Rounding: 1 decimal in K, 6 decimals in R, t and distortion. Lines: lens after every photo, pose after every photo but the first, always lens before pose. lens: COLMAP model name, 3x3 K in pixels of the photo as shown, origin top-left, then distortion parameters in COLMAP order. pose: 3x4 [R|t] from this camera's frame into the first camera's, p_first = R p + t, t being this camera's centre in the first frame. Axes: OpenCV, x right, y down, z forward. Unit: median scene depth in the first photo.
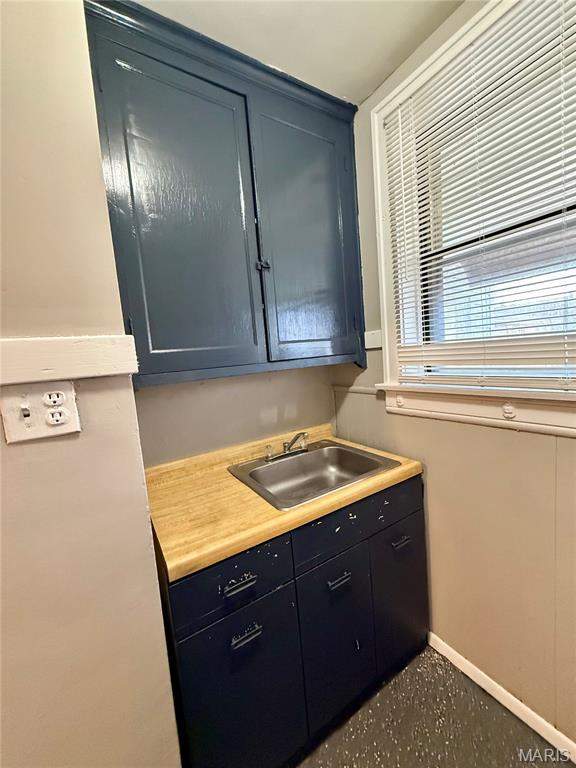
lens RADIAL K [[305.0, 0, 289.0], [0, 305.0, 383.3], [0, 0, 1]] dist [0.000489, 0.000253]
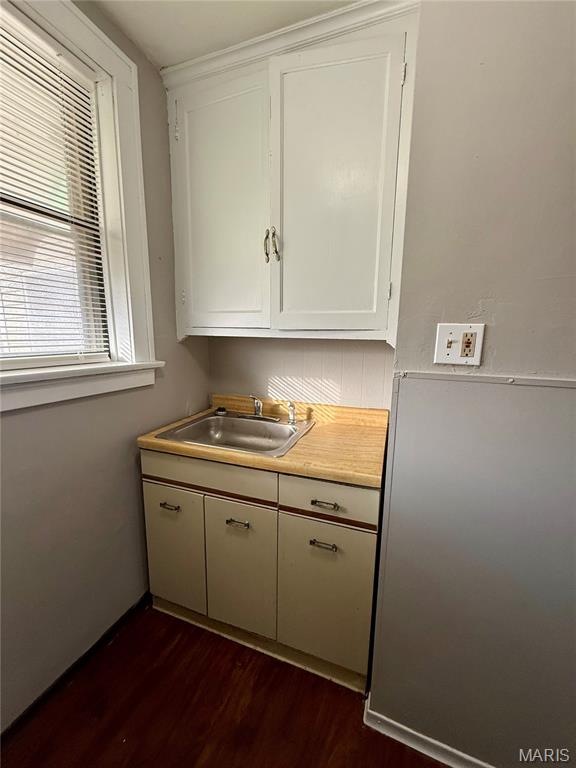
lens RADIAL K [[305.0, 0, 284.3], [0, 305.0, 383.7], [0, 0, 1]] dist [0.000489, 0.000253]
pose [[-0.607614, -0.057700, 0.792133, -0.927052], [0.112593, 0.981027, 0.157824, -0.062520], [-0.786211, 0.185085, -0.589590, 1.730348]]
